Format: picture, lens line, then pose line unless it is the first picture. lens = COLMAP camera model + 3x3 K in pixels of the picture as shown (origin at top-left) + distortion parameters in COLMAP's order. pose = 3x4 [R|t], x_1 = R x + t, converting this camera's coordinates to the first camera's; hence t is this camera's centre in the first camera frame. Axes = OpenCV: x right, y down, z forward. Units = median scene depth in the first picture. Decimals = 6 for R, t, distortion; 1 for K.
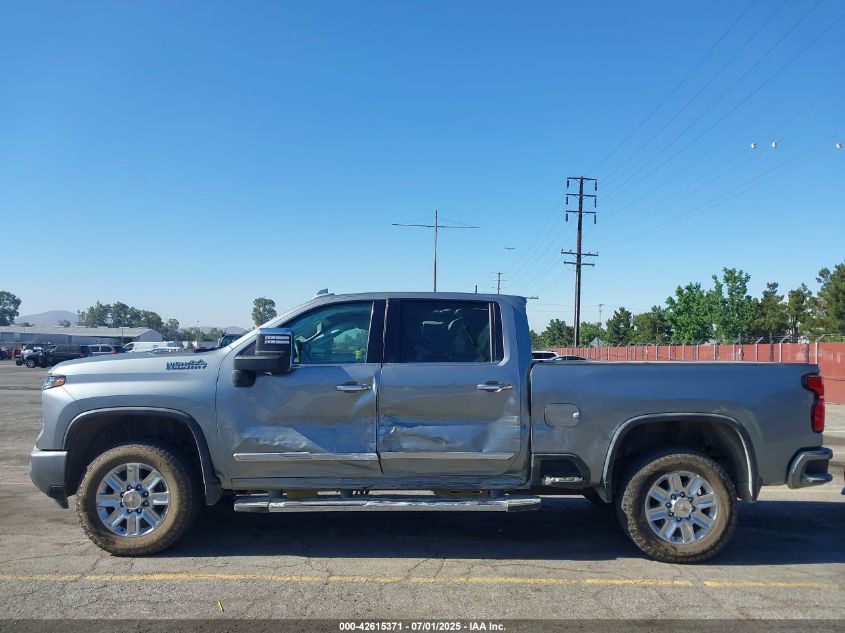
lens RADIAL K [[651.7, 0, 419.6], [0, 651.7, 316.8], [0, 0, 1]] dist [0.024863, -0.001342]
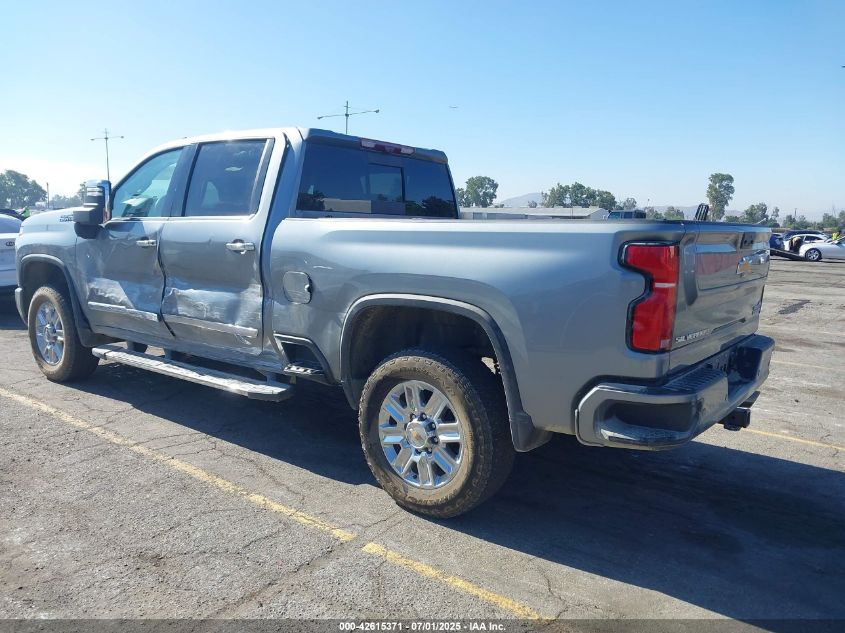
lens RADIAL K [[660.3, 0, 429.0], [0, 660.3, 320.0], [0, 0, 1]] dist [0.014930, -0.014194]
pose [[0.781115, 0.094933, -0.617128, 0.788407], [0.019982, 0.984067, 0.176671, 0.057430], [0.624068, -0.150332, 0.766772, 0.502218]]
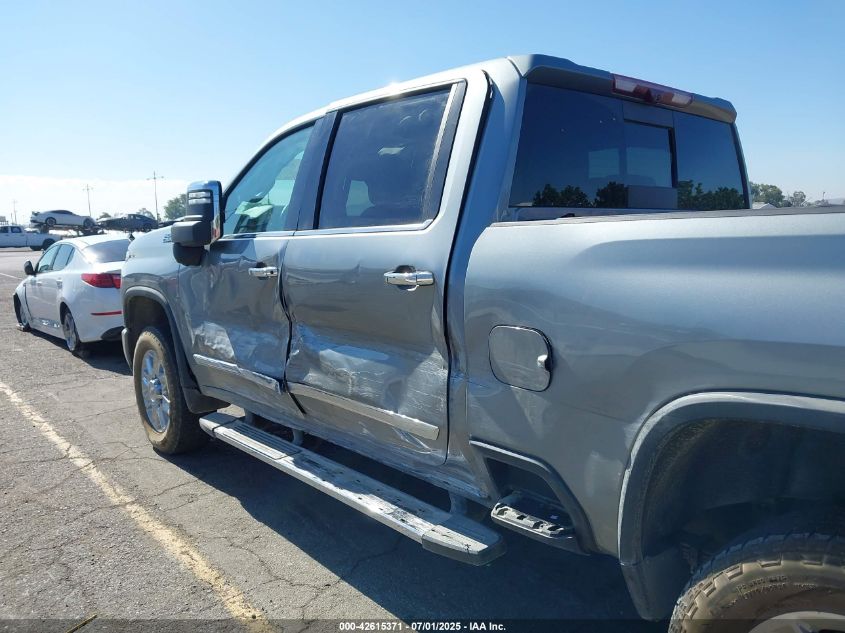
lens RADIAL K [[681.4, 0, 419.3], [0, 681.4, 334.4], [0, 0, 1]] dist [0.030850, -0.004024]
pose [[0.621694, 0.096105, -0.777342, 0.476187], [0.062828, 0.983127, 0.171795, 0.065513], [0.780736, -0.155643, 0.605166, 0.706561]]
